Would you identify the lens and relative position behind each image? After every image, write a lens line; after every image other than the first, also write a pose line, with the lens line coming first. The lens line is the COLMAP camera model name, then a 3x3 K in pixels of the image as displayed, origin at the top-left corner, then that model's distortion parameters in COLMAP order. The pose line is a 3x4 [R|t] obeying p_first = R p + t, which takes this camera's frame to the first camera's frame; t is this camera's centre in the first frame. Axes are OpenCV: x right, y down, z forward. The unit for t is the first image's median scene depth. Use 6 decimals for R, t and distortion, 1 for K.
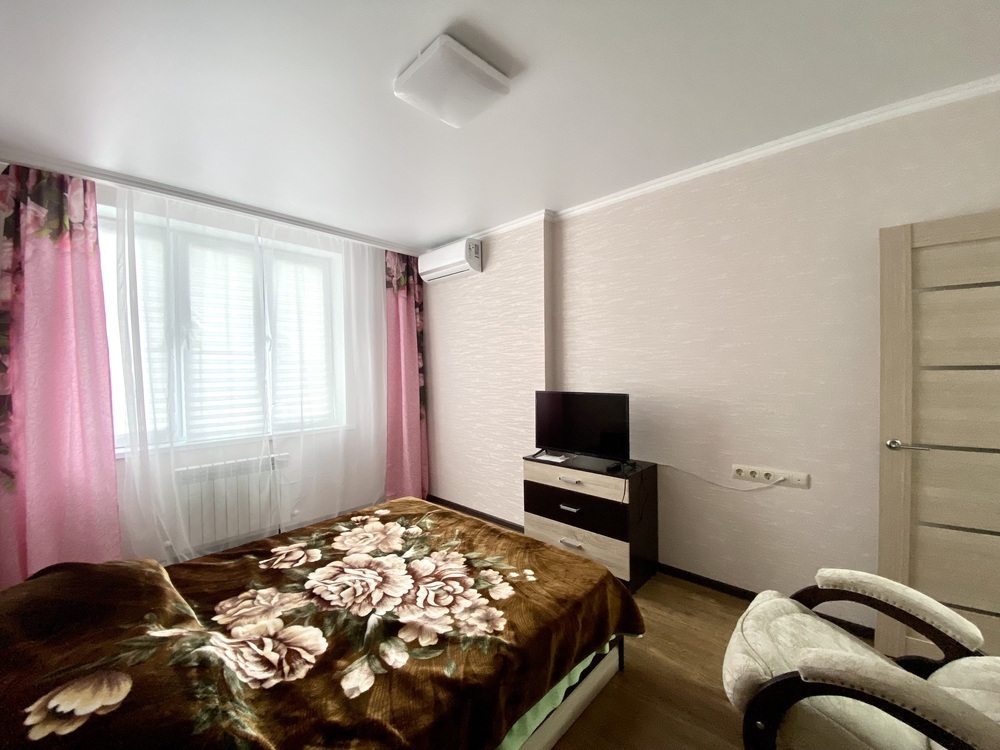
lens RADIAL K [[401.1, 0, 500.0], [0, 401.1, 375.0], [0, 0, 1]] dist [0.000132, -0.000085]
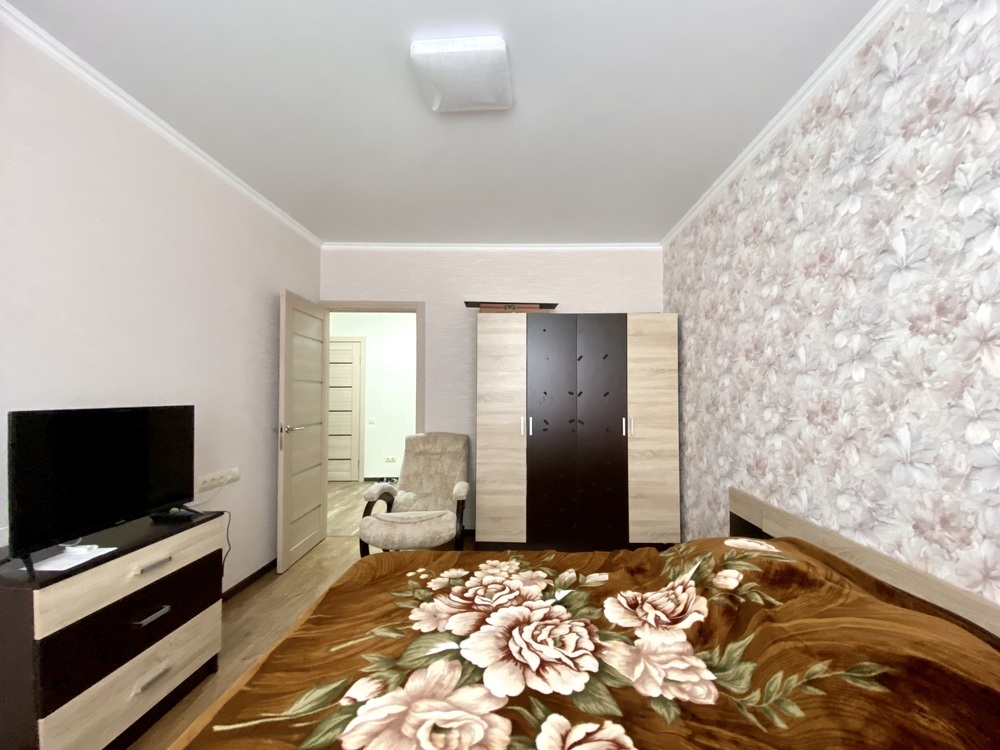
lens RADIAL K [[401.1, 0, 500.0], [0, 401.1, 375.0], [0, 0, 1]] dist [0.000132, -0.000085]
pose [[-0.609428, 0.045483, 0.791536, -0.967221], [0.027543, 0.998965, -0.036197, 0.040311], [-0.792363, -0.000258, -0.610050, 1.577462]]
